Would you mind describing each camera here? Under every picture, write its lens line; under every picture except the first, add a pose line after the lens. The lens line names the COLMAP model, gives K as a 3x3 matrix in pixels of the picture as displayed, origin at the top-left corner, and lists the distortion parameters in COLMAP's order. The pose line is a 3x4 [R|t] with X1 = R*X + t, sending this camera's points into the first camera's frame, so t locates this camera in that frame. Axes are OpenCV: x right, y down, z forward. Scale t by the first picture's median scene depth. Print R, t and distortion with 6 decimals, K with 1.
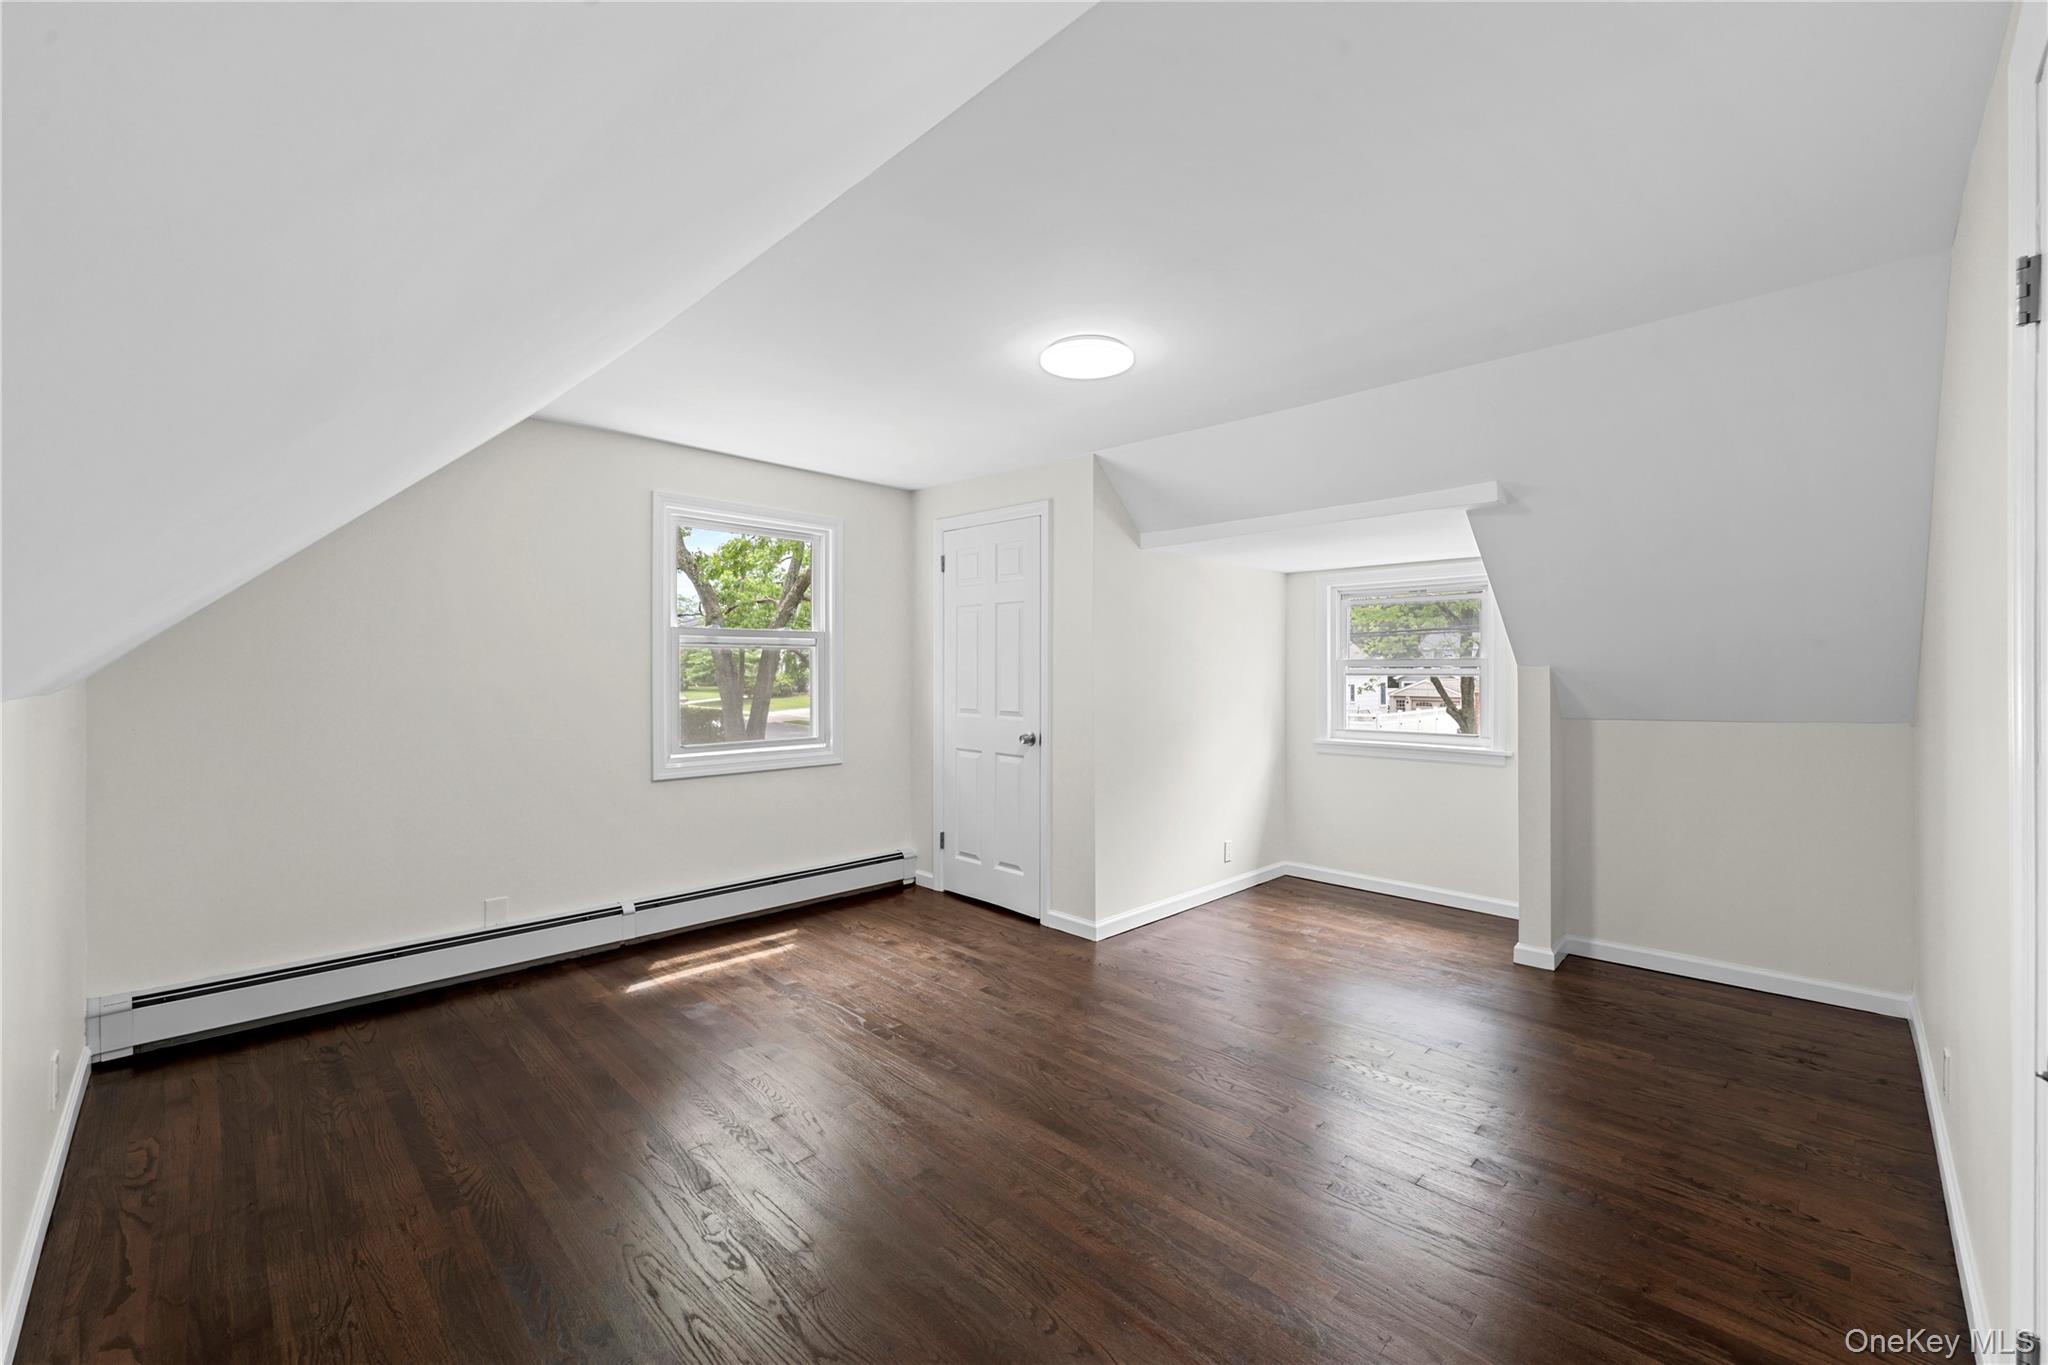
lens RADIAL K [[830.1, 0, 1004.4], [0, 830.1, 675.0], [0, 0, 1]] dist [-0.000172, -0.000380]
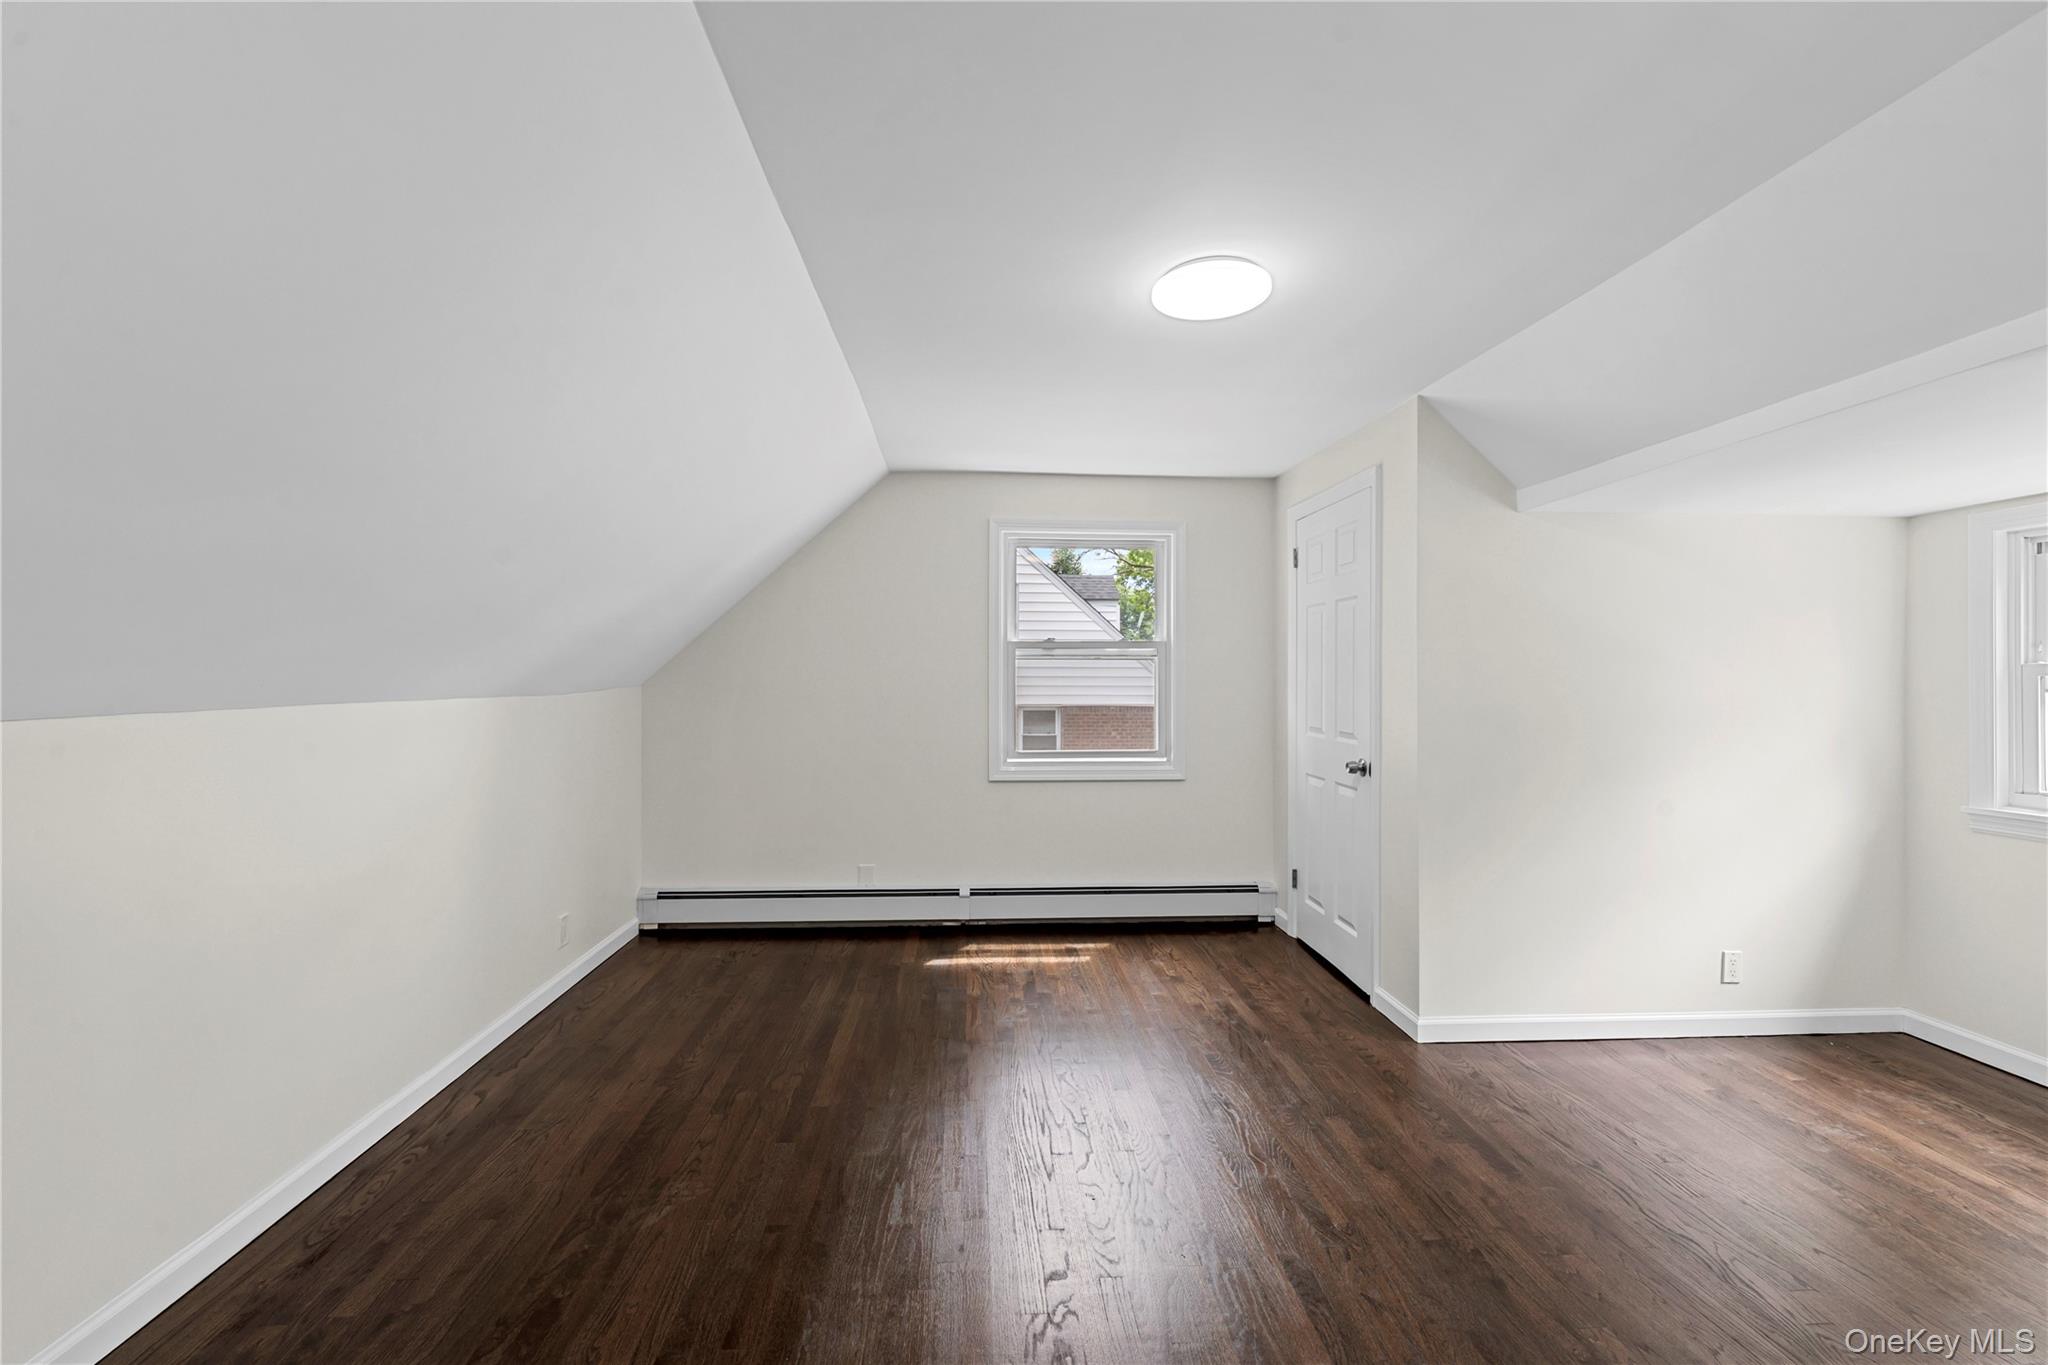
lens RADIAL K [[830.1, 0, 1011.2], [0, 830.1, 680.8], [0, 0, 1]] dist [-0.000172, -0.000380]
pose [[0.751063, 0.002035, -0.660227, 0.330568], [-0.004236, 0.999990, -0.001736, -0.004322], [0.660217, 0.004100, 0.751064, 0.189962]]
